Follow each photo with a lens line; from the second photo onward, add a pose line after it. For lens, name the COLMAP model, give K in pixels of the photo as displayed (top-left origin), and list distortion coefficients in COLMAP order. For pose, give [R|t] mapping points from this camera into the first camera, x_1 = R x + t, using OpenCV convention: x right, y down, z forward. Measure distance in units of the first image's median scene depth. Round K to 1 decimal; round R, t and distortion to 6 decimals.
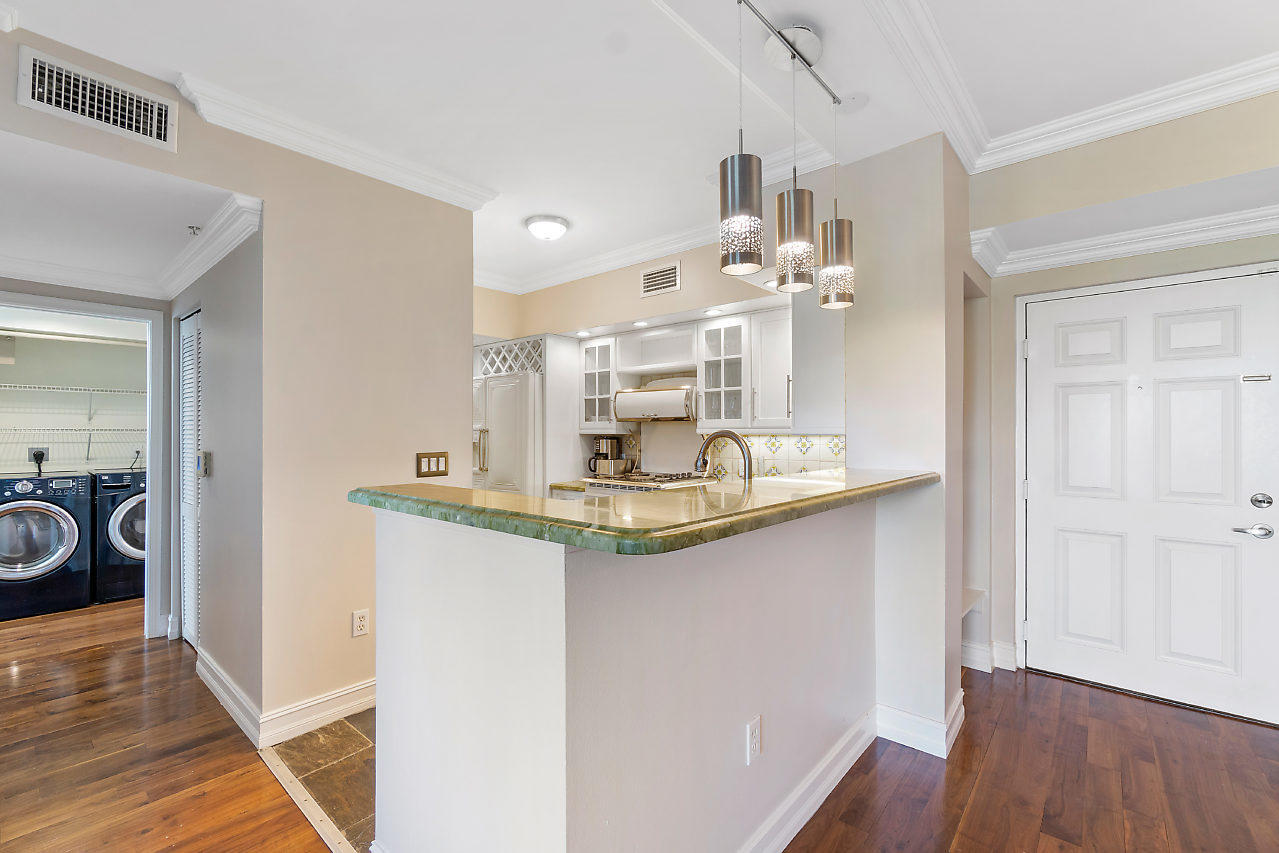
lens RADIAL K [[555.6, 0, 630.8], [0, 555.6, 433.0], [0, 0, 1]] dist [-0.005165, 0.000599]
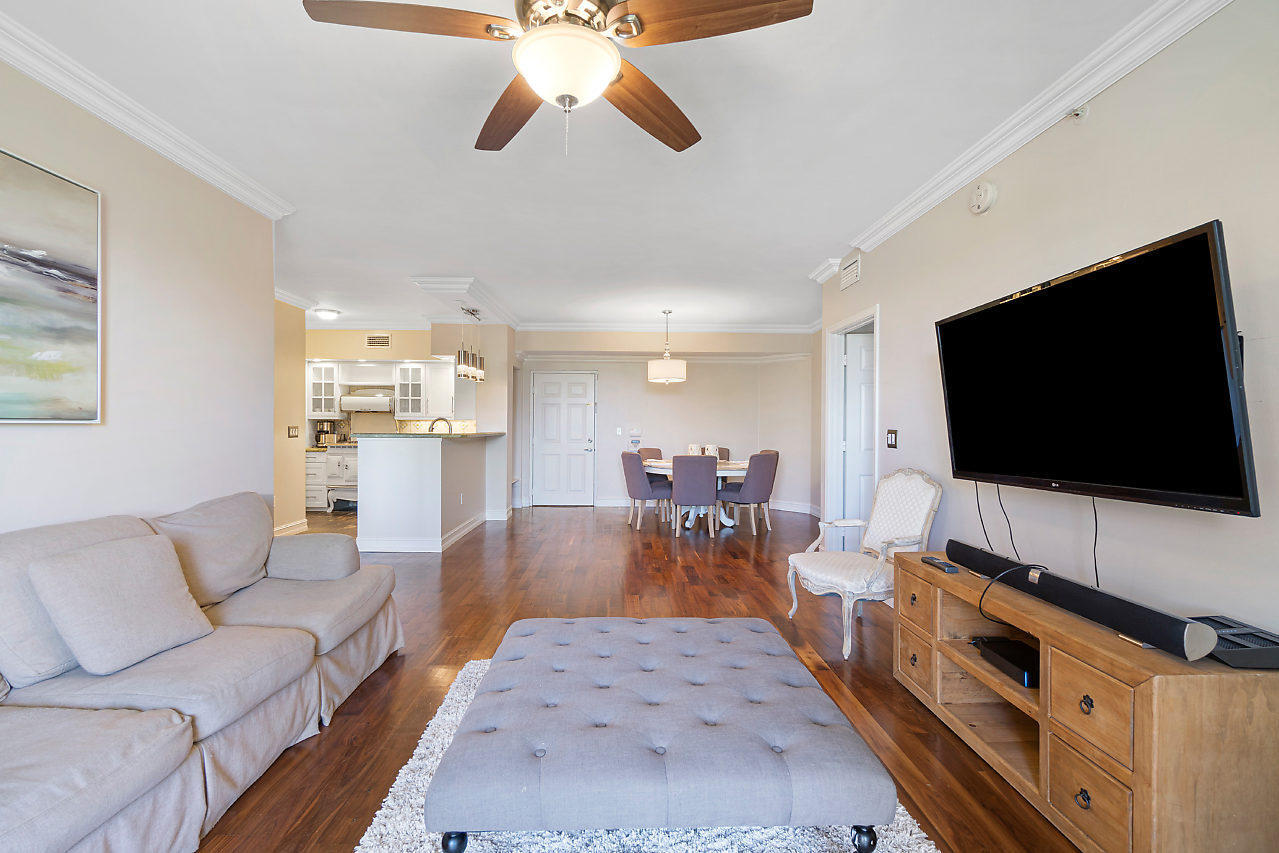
lens RADIAL K [[555.6, 0, 638.1], [0, 555.6, 422.8], [0, 0, 1]] dist [-0.005165, 0.000599]
pose [[0.730856, 0.008002, 0.682484, -0.797137], [-0.007962, 0.999963, -0.003198, 0.016853], [-0.682485, -0.003096, 0.730893, -1.385046]]
